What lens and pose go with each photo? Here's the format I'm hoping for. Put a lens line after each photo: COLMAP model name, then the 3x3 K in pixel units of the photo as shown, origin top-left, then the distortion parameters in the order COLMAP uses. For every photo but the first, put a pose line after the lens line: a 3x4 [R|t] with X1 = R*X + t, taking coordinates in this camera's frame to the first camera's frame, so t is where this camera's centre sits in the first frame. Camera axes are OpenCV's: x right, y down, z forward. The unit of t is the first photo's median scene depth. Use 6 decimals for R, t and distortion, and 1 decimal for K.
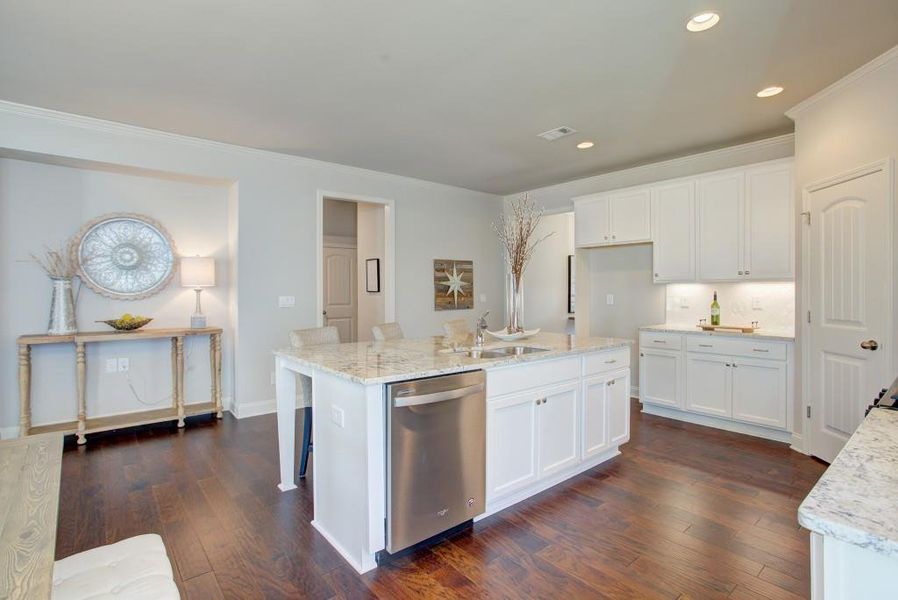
lens RADIAL K [[433.1, 0, 446.6], [0, 433.1, 293.7], [0, 0, 1]] dist [-0.028260, 0.000018]
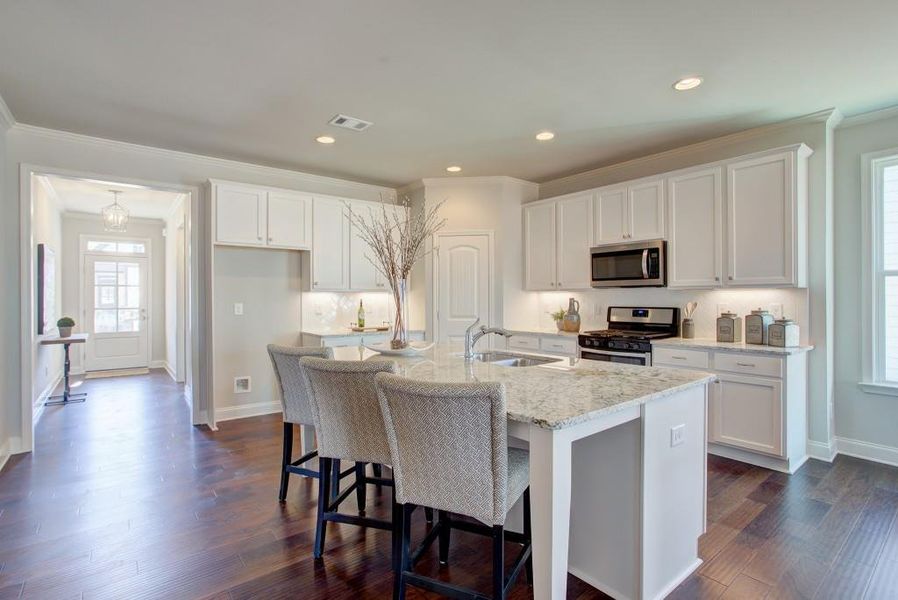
lens RADIAL K [[433.1, 0, 446.6], [0, 433.1, 293.7], [0, 0, 1]] dist [-0.028260, 0.000018]
pose [[0.022862, 0.010835, 0.999680, -0.588313], [0.010637, 0.999882, -0.011080, -0.004831], [-0.999682, 0.010887, 0.022744, 0.729031]]
